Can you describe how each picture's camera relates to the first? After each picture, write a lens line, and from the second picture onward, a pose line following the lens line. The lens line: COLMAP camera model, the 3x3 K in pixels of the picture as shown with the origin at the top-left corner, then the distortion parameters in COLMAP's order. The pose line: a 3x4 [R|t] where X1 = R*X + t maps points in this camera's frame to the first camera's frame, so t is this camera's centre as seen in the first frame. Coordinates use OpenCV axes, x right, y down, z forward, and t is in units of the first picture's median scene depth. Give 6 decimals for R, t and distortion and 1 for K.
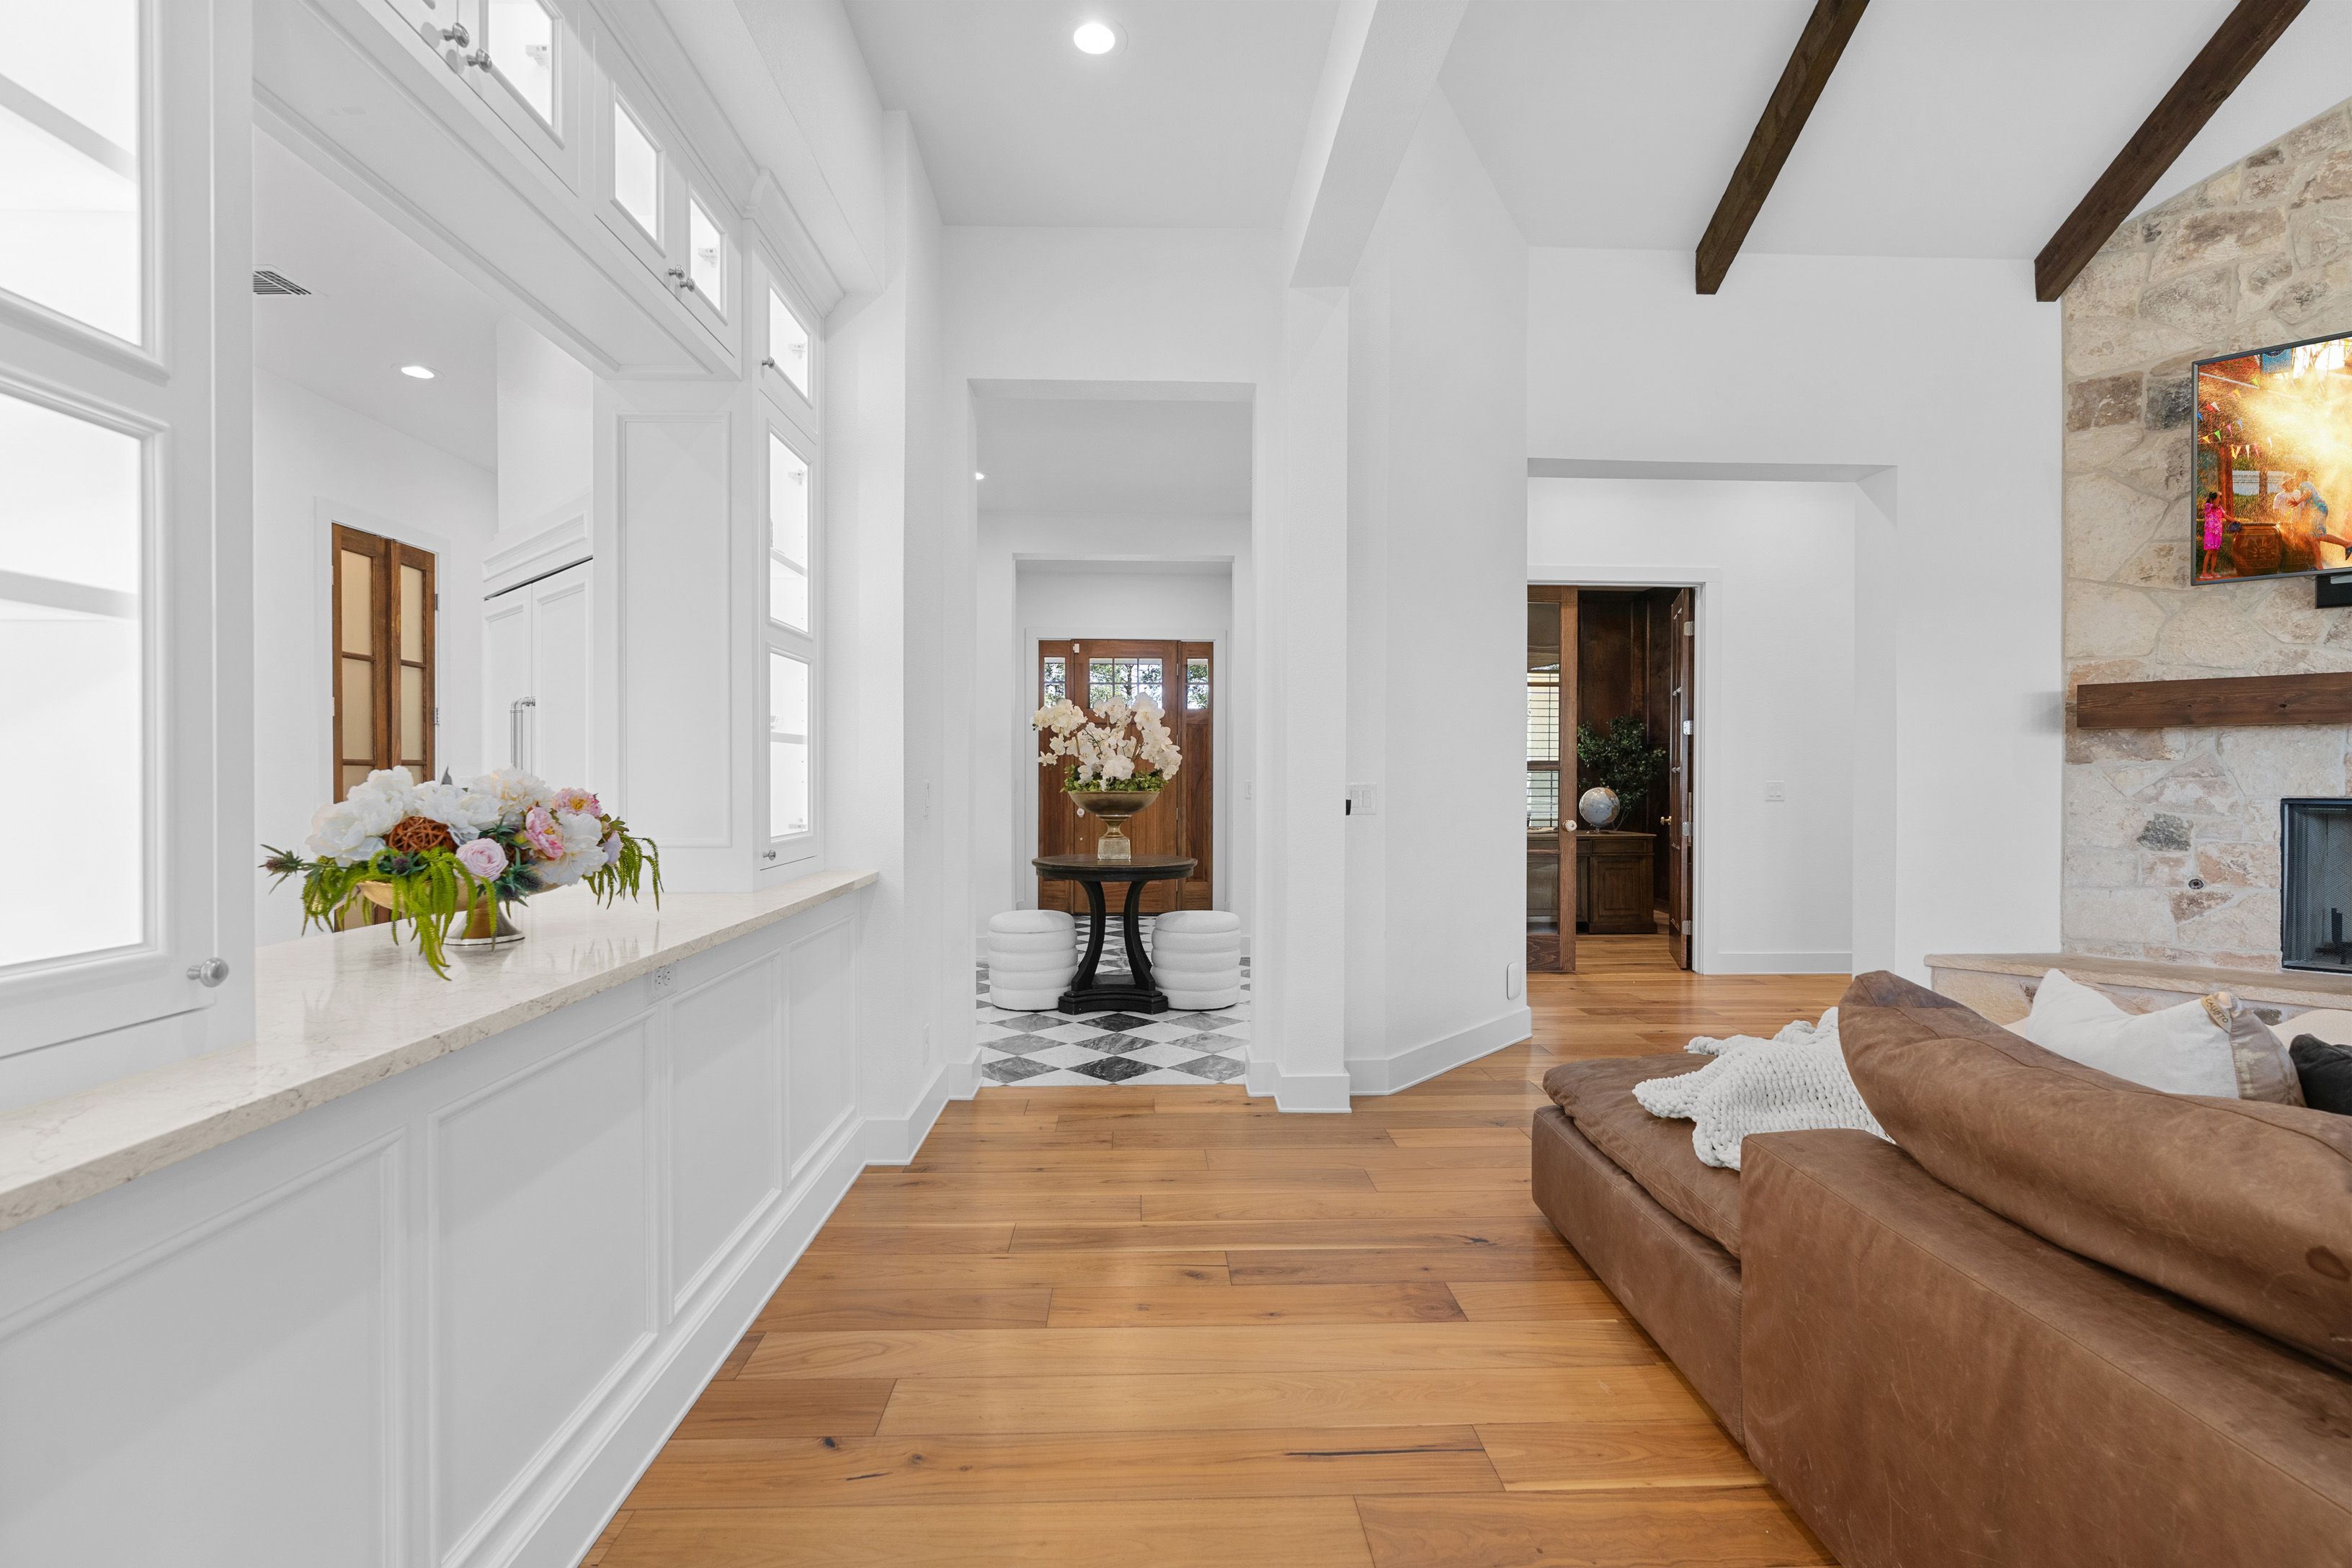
lens RADIAL K [[1065.4, 0, 1177.4], [0, 1065.4, 780.1], [0, 0, 1]] dist [-0.003668, 0.001267]
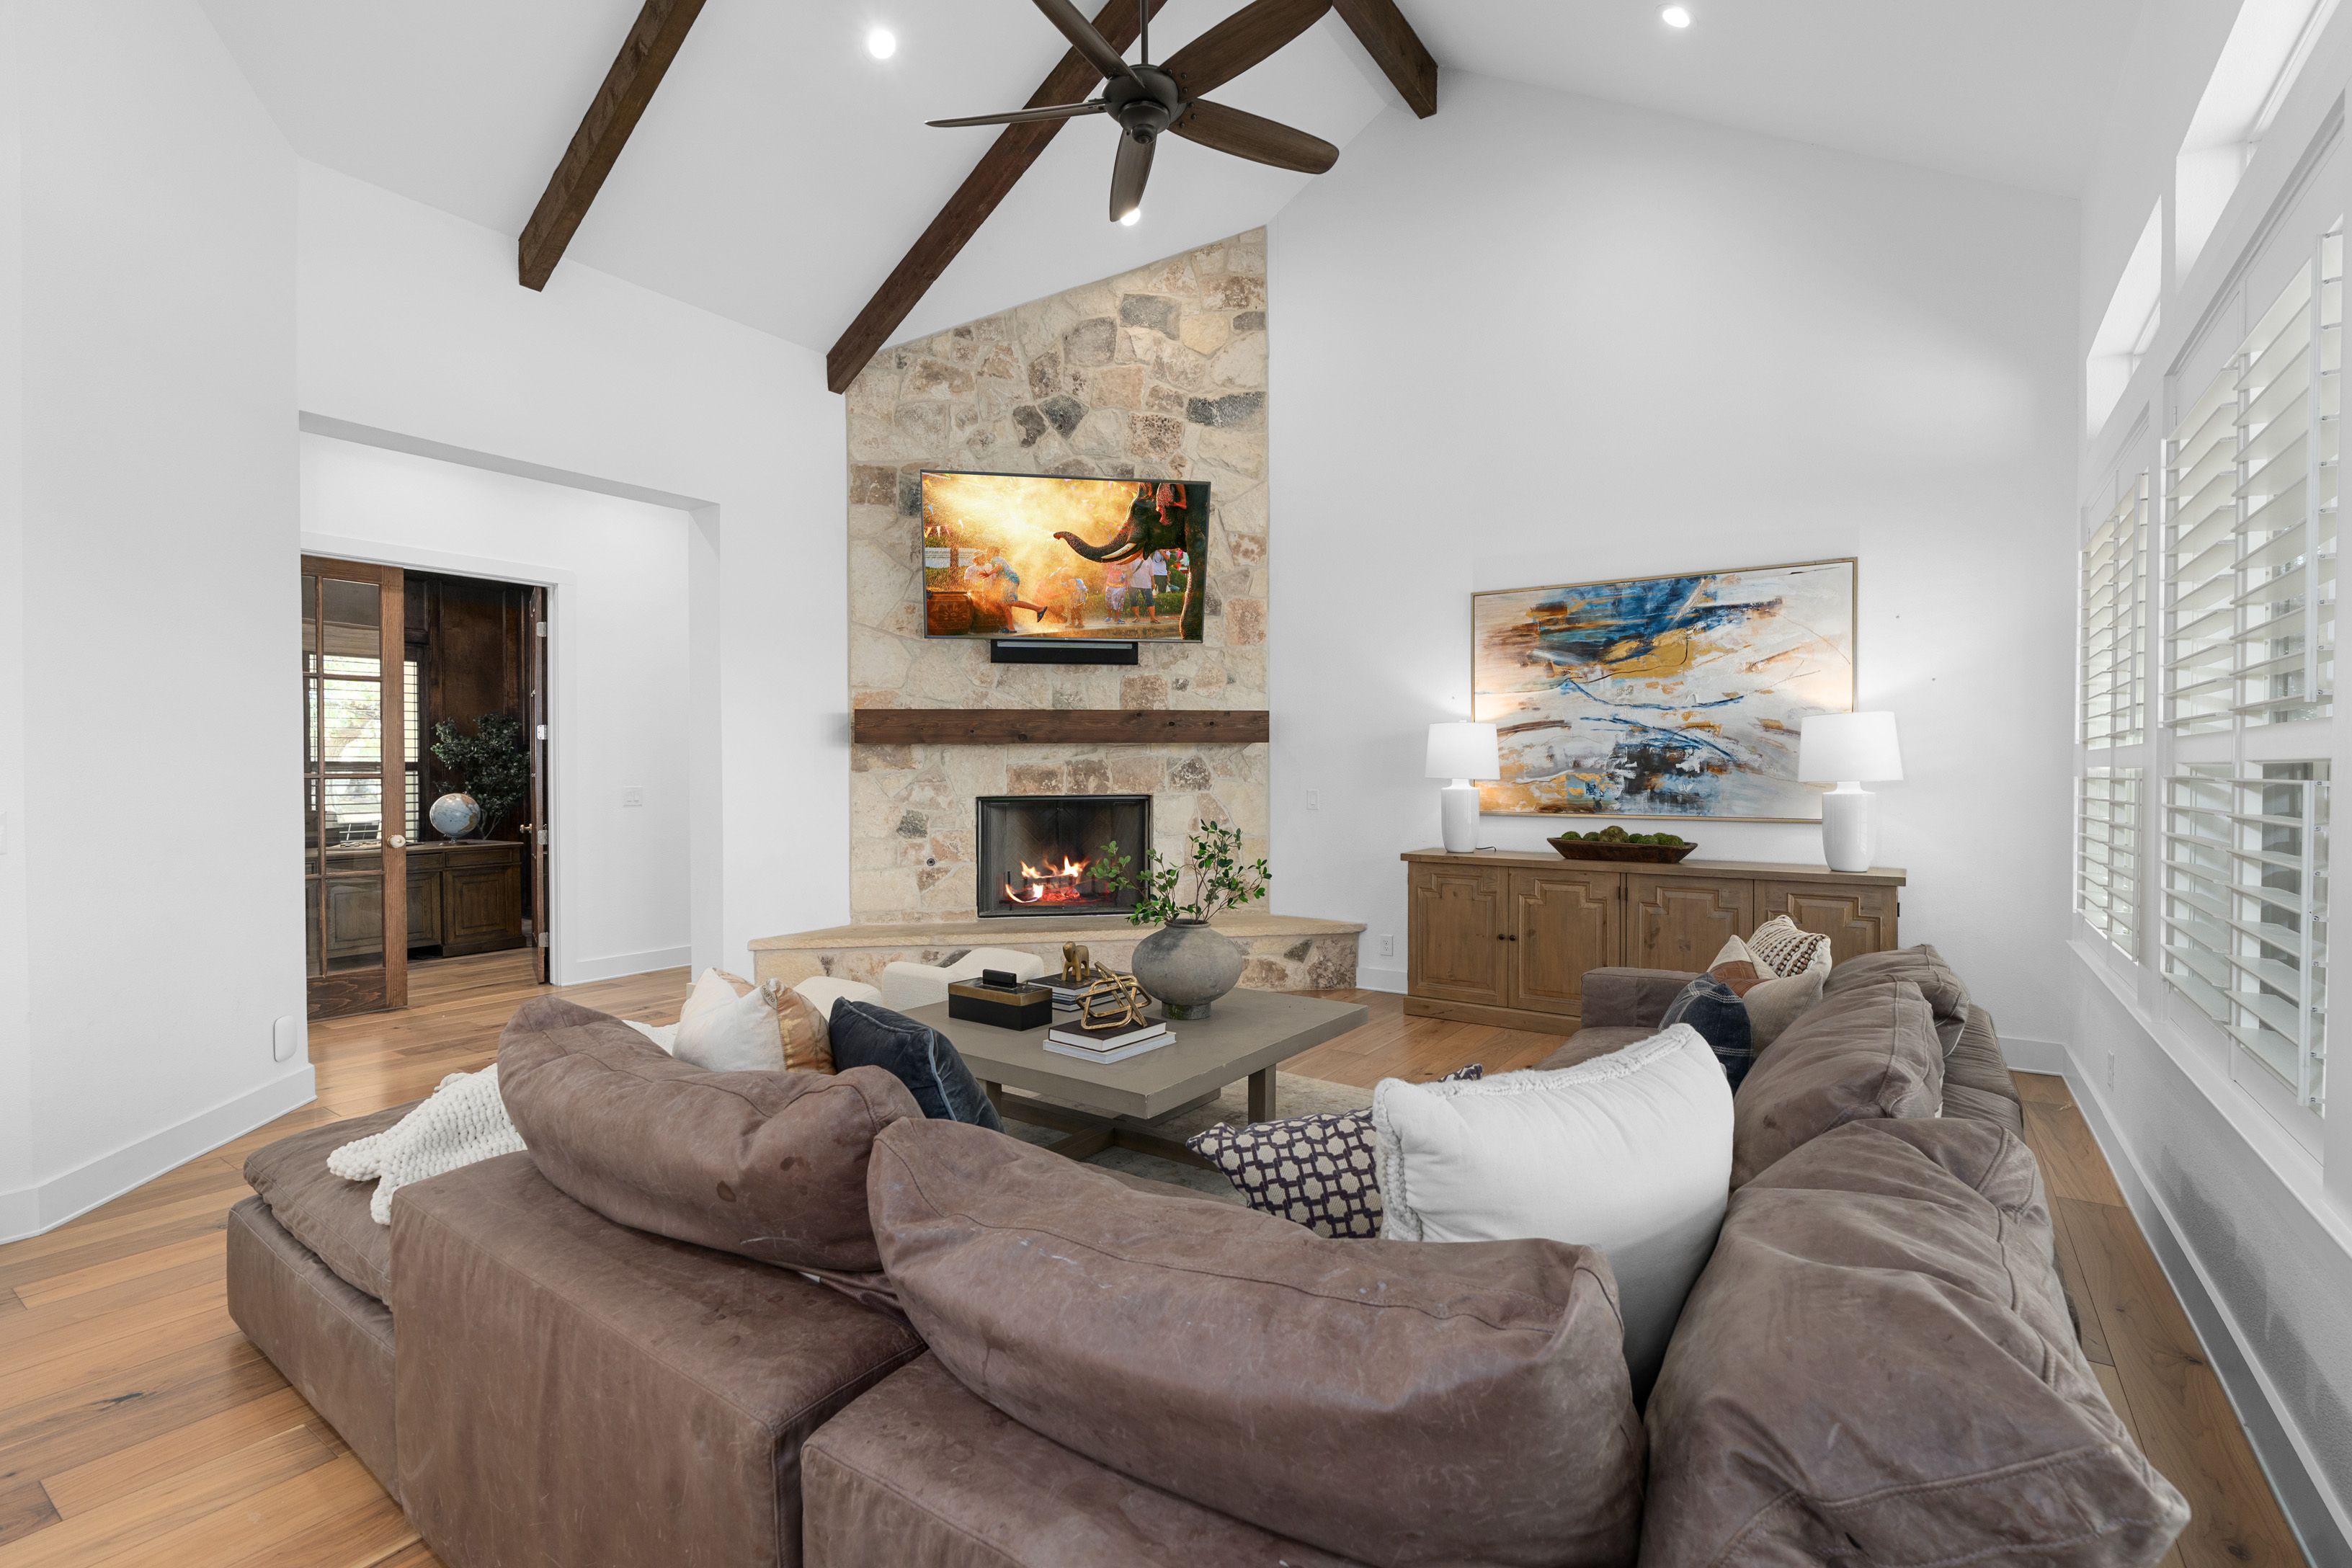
lens RADIAL K [[1071.4, 0, 1186.0], [0, 1071.4, 781.2], [0, 0, 1]] dist [-0.008290, 0.001254]
pose [[0.596905, -0.012936, 0.802207, 0.072616], [0.006568, 0.999915, 0.011237, -0.016706], [-0.802285, -0.001439, 0.596940, -0.058822]]
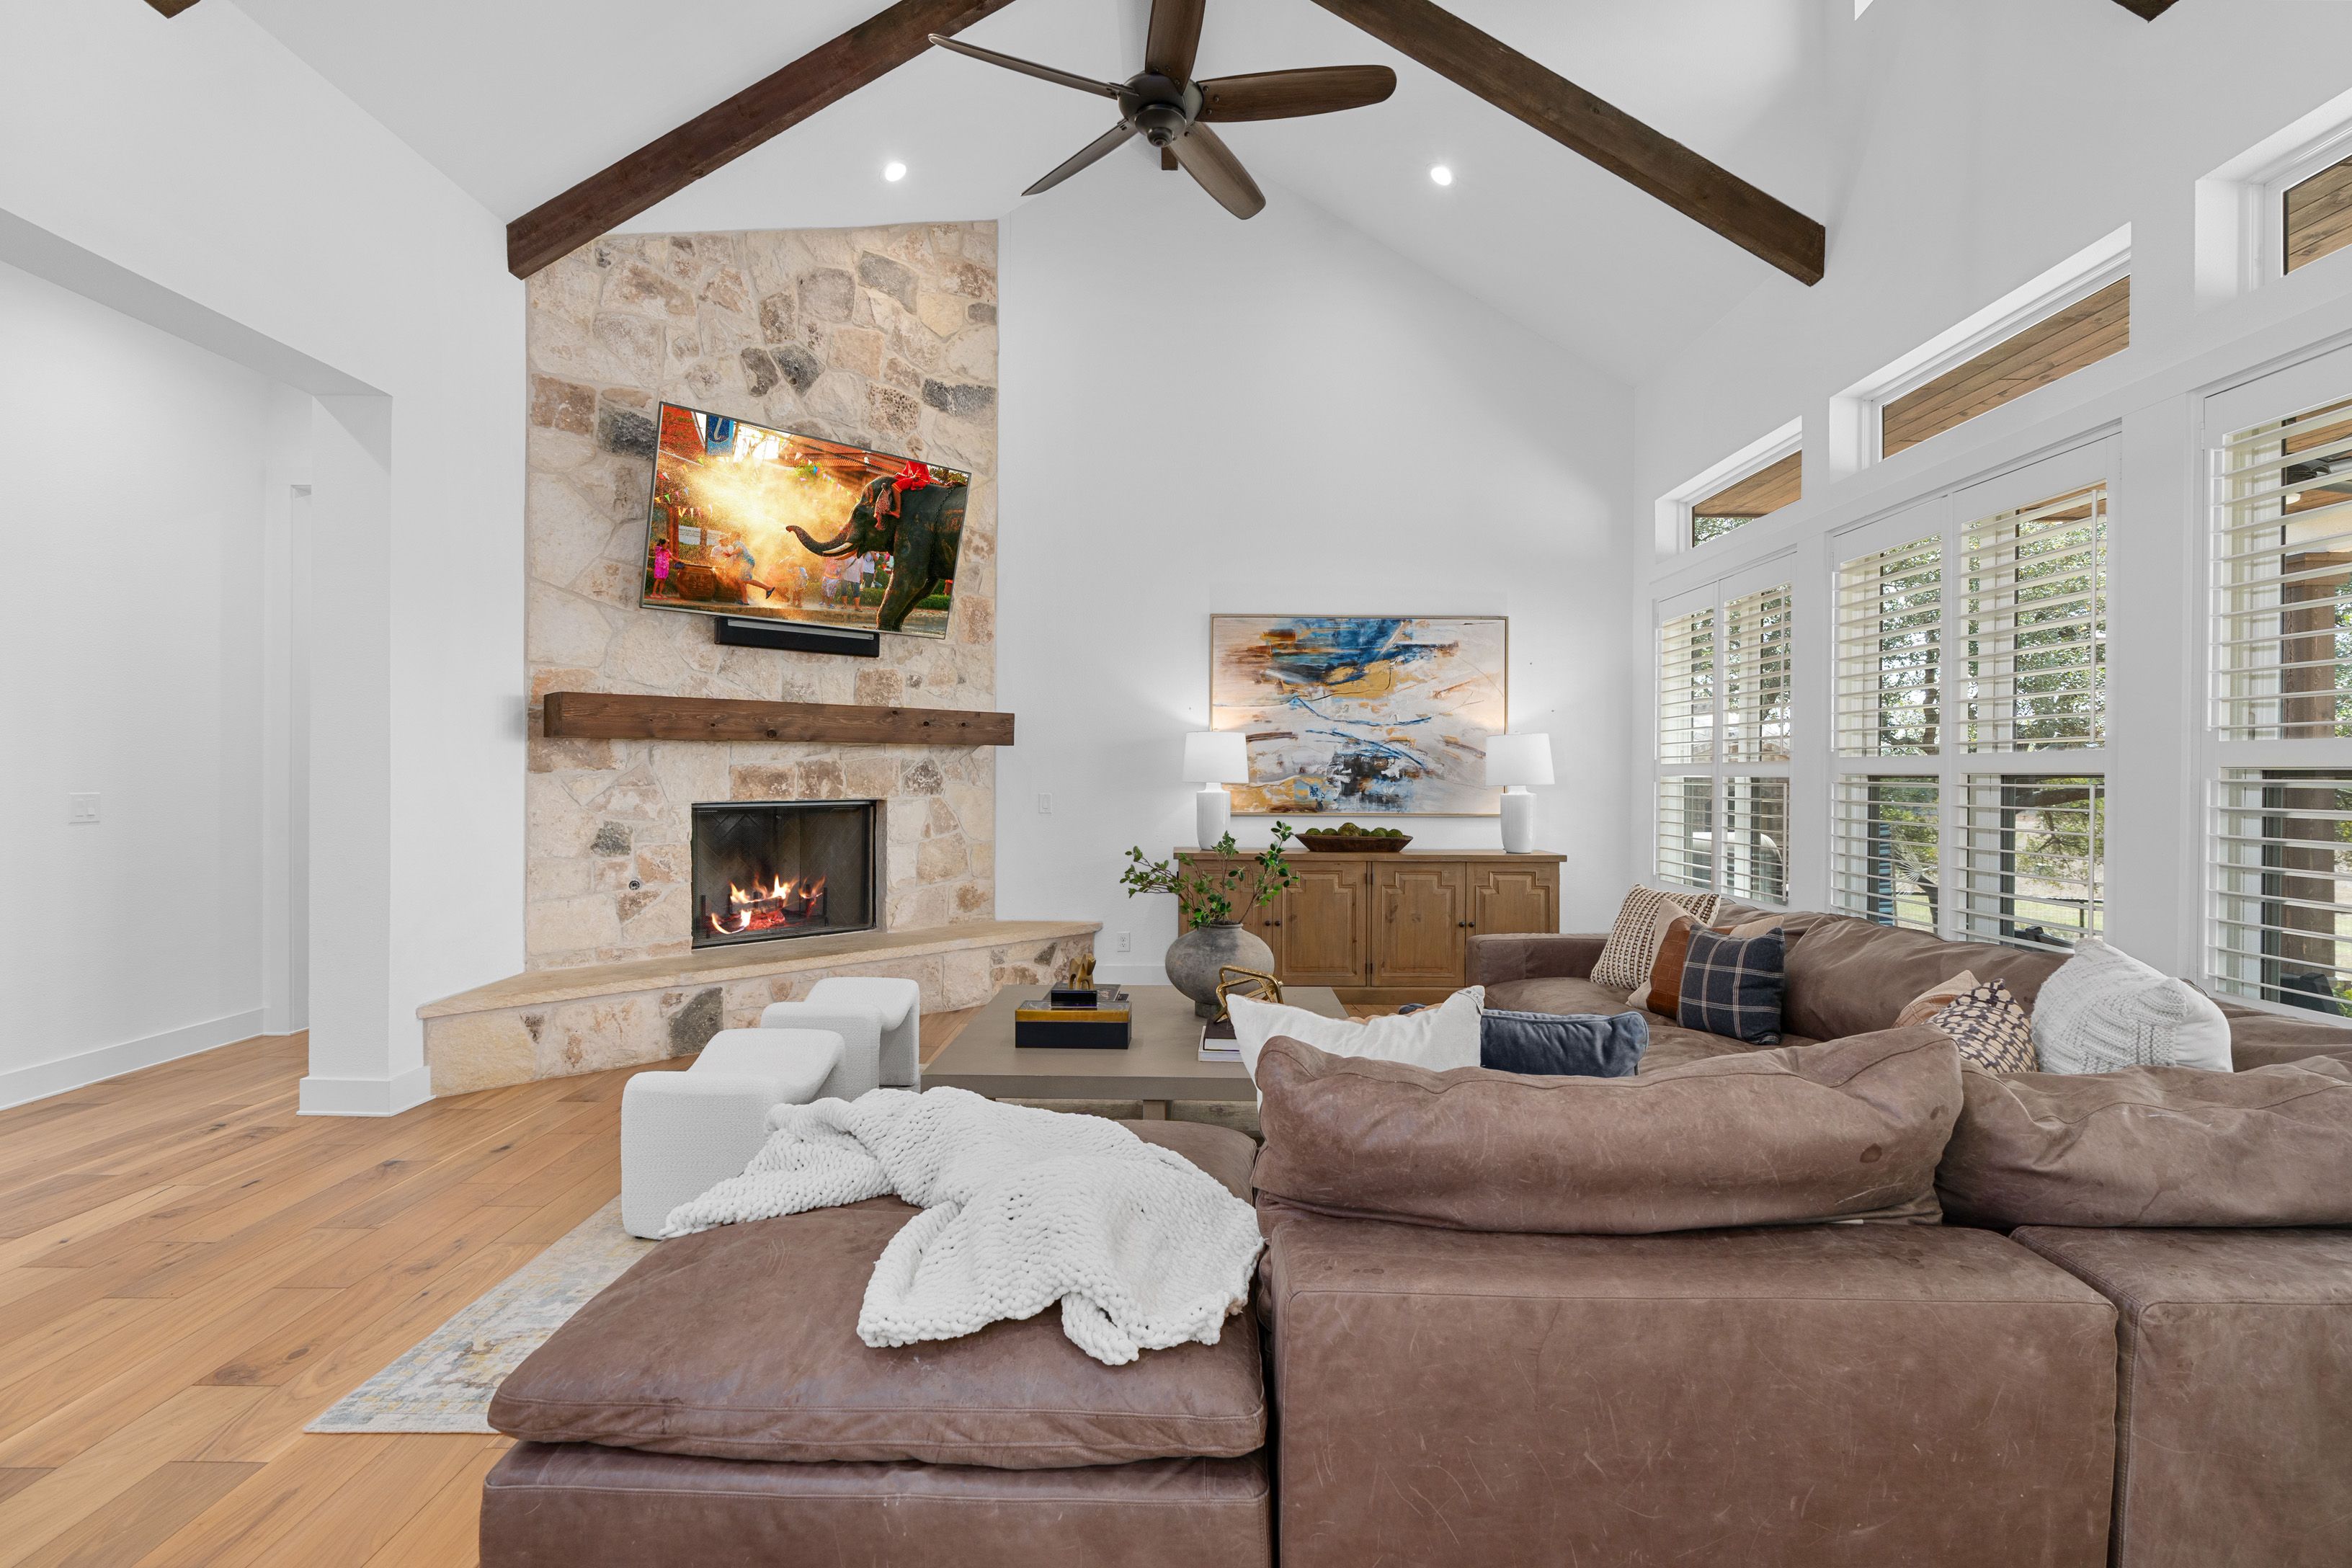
lens RADIAL K [[1067.7, 0, 1184.7], [0, 1067.7, 771.3], [0, 0, 1]] dist [-0.004716, 0.001365]
pose [[0.039842, -0.000236, 0.999206, -0.097610], [-0.001146, 0.999999, 0.000282, -0.018424], [-0.999205, -0.001157, 0.039842, 0.400650]]
